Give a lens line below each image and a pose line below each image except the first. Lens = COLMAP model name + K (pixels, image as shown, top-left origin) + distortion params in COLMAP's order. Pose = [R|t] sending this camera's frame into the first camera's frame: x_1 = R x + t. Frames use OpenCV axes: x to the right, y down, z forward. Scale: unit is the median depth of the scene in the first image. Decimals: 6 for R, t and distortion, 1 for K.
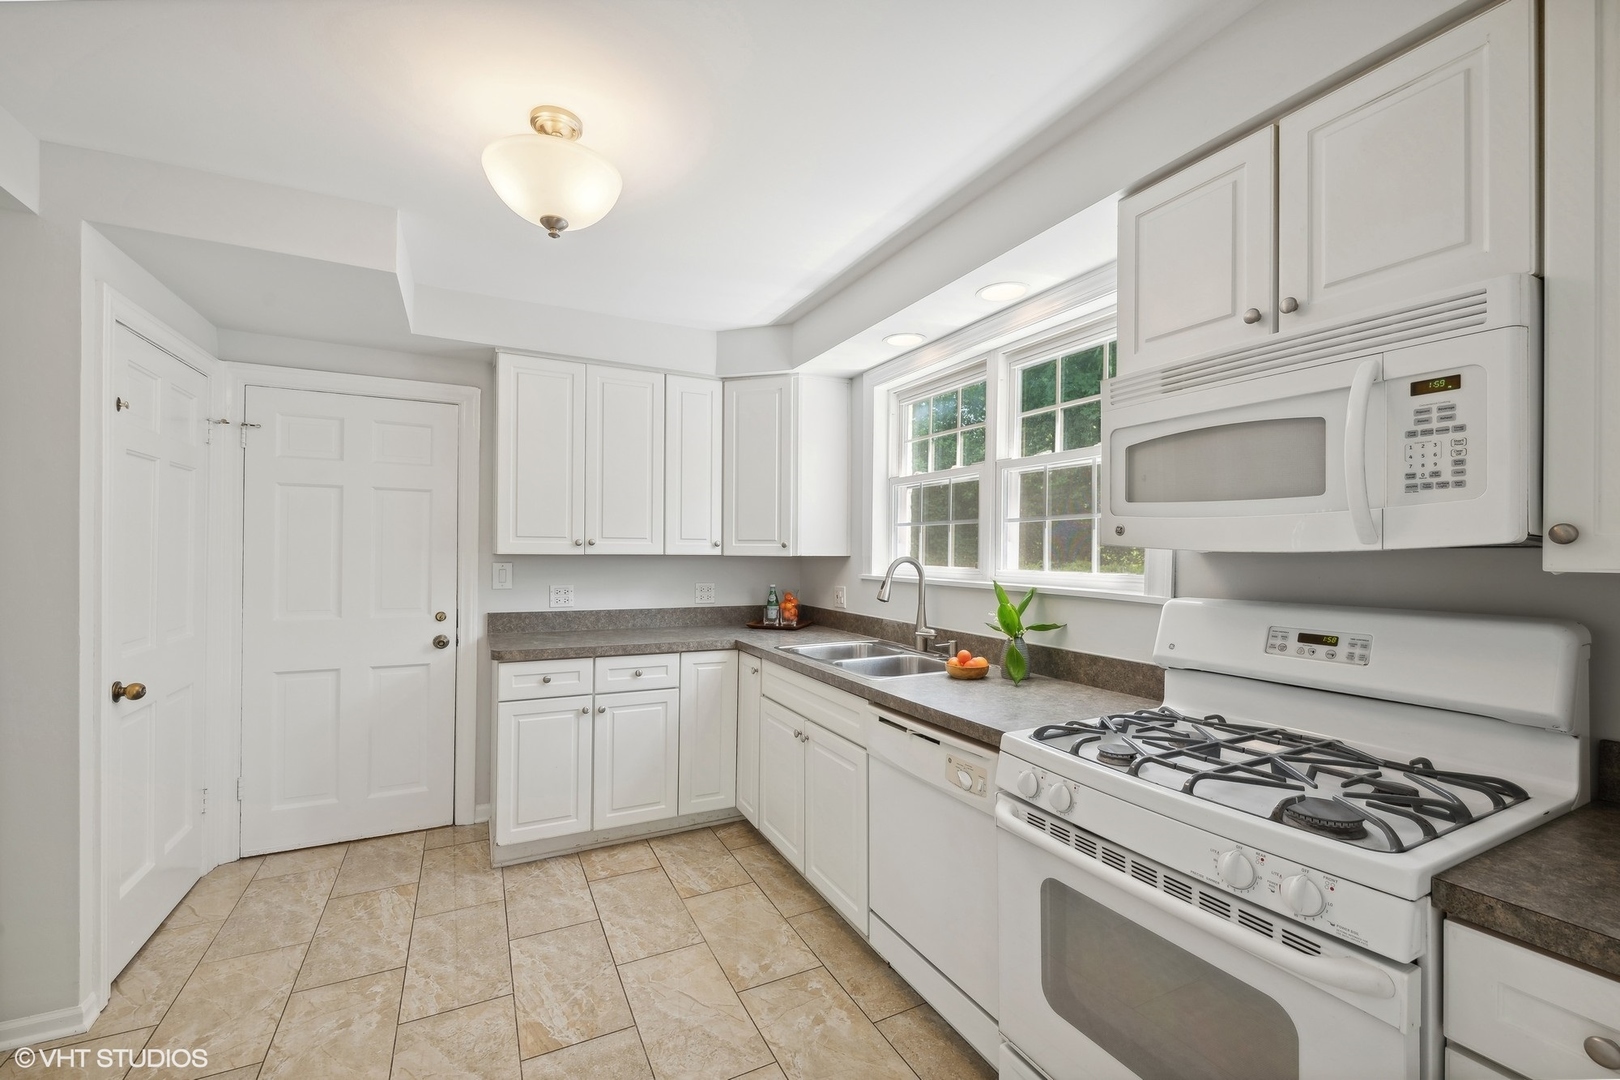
lens RADIAL K [[669.0, 0, 795.6], [0, 669.0, 550.9], [0, 0, 1]] dist [0.001929, -0.000143]
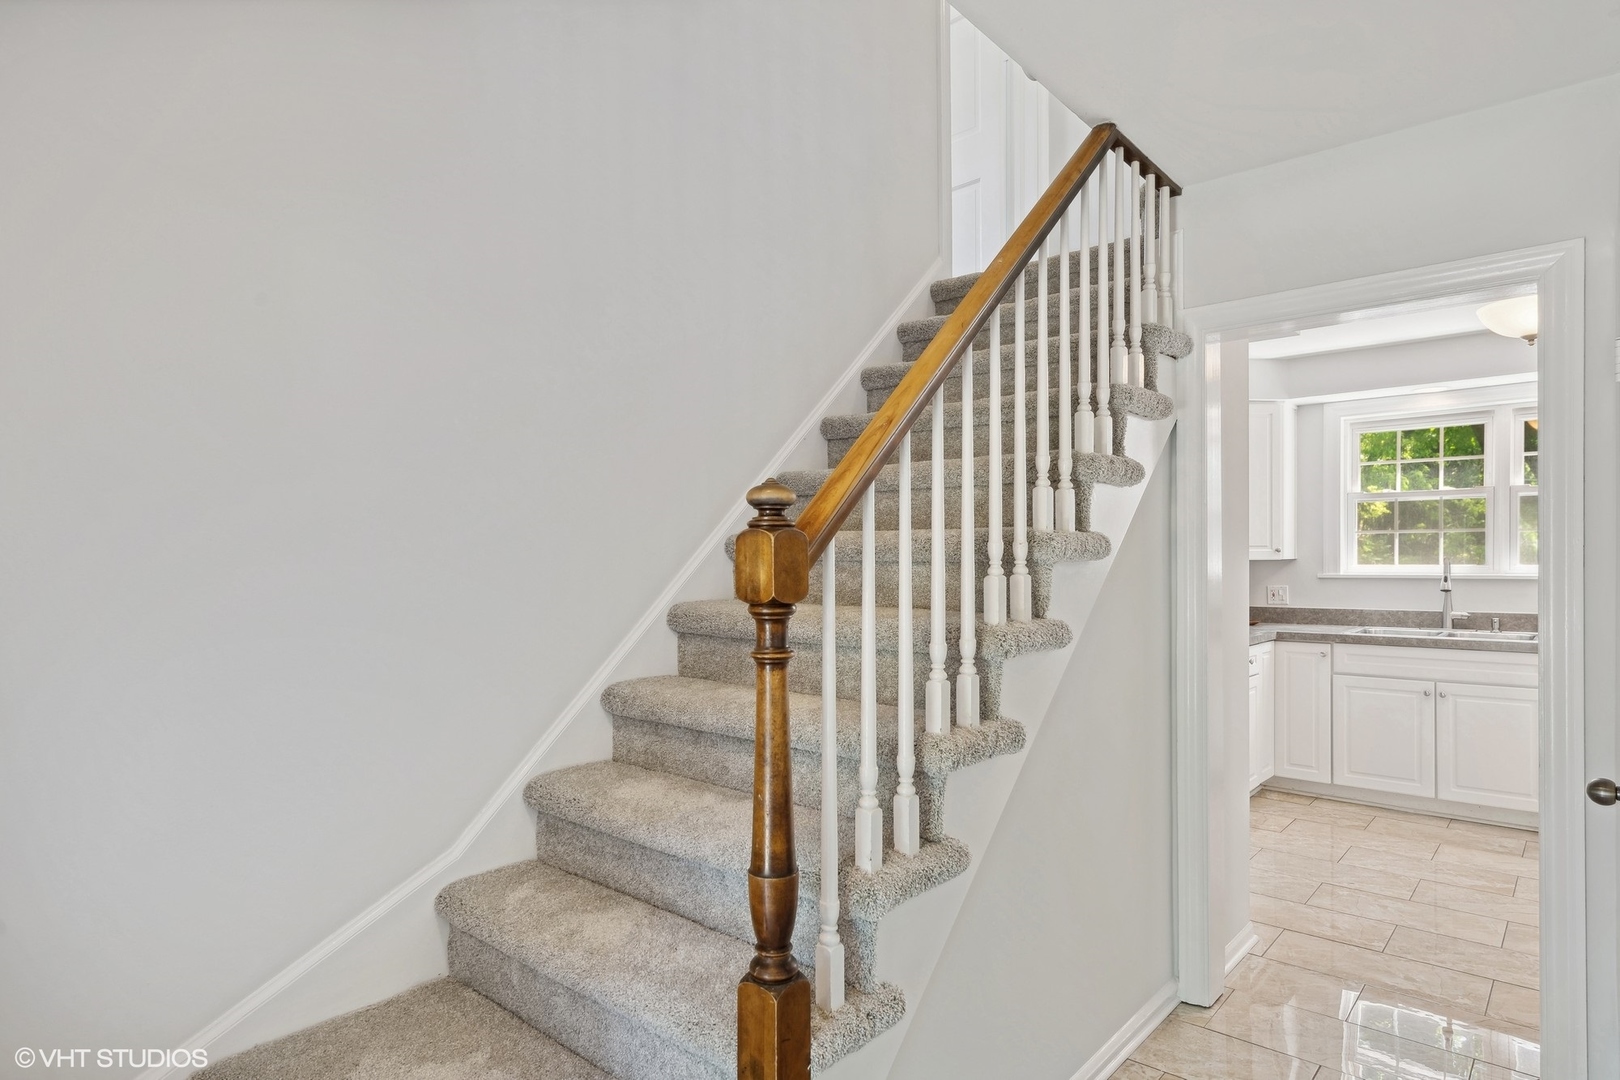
lens RADIAL K [[923.0, 0, 820.1], [0, 923.0, 575.8], [0, 0, 1]] dist [0.027310, 0.000705]
pose [[0.914254, -0.018905, 0.404701, -1.808619], [0.012563, 0.999753, 0.018321, -0.004585], [-0.404947, -0.011665, 0.914266, -0.189291]]
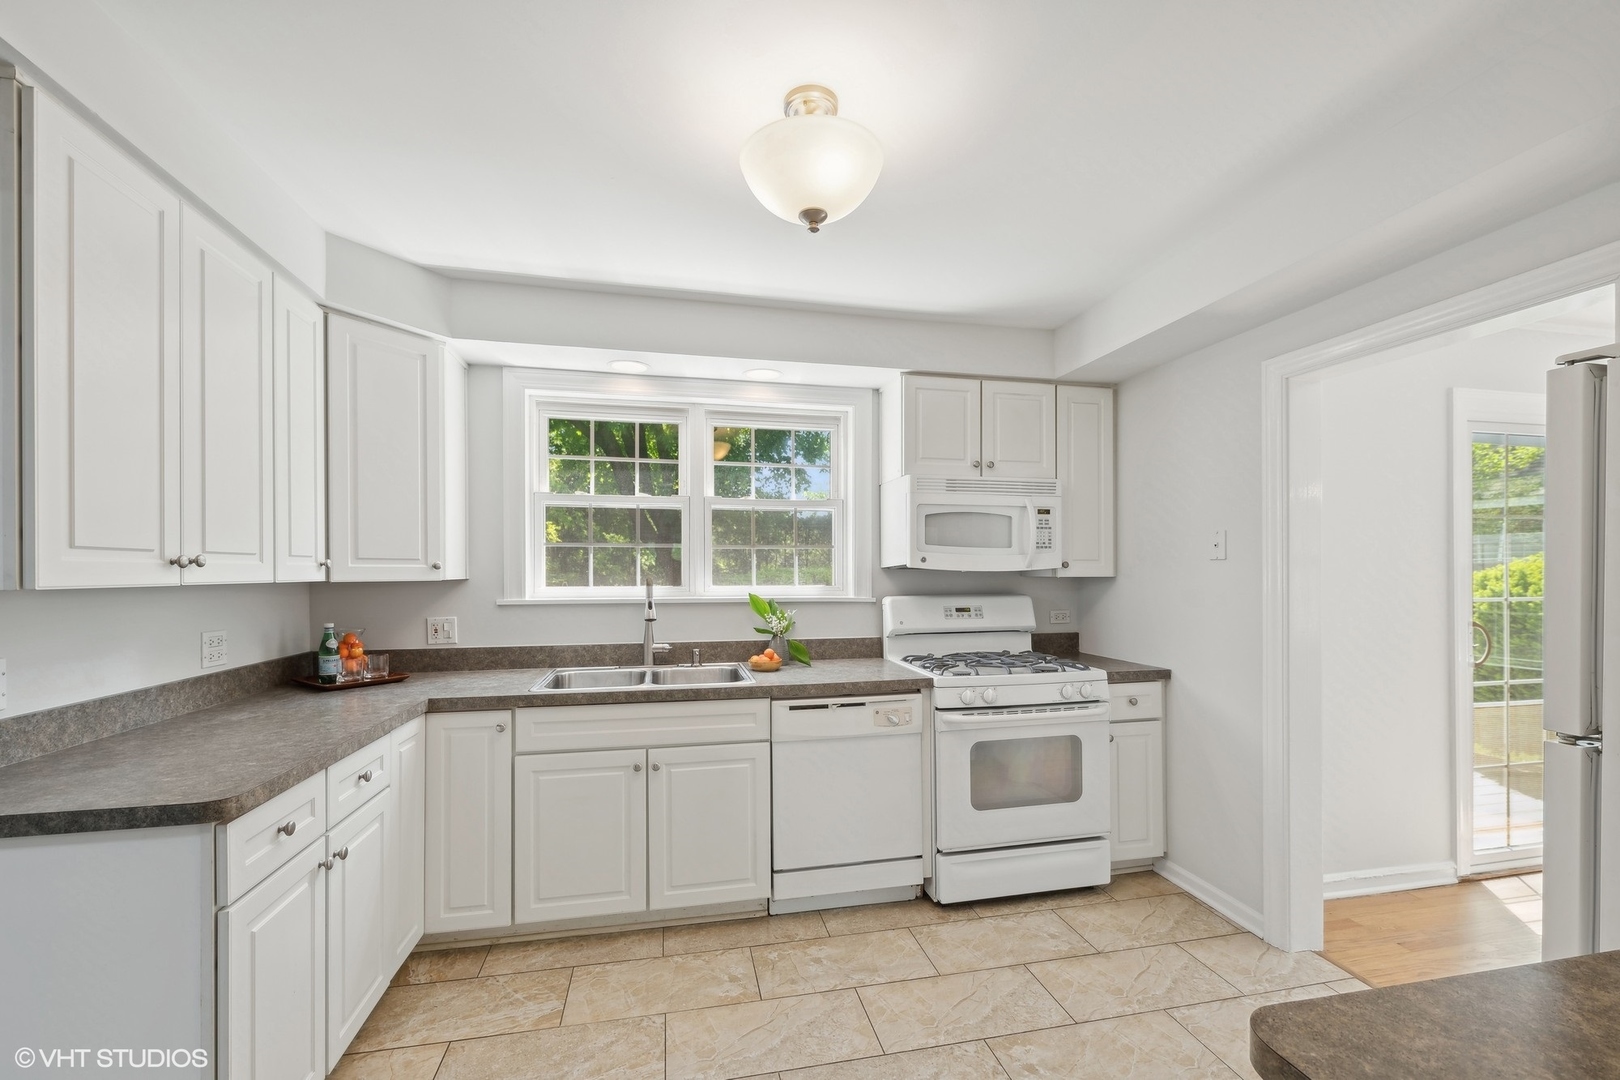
lens RADIAL K [[669.0, 0, 812.2], [0, 669.0, 570.5], [0, 0, 1]] dist [0.001929, -0.000143]
pose [[0.239923, -0.005108, 0.970778, -0.843823], [0.004514, 0.999981, 0.004146, -0.006143], [-0.970781, 0.003388, 0.239942, 0.530841]]
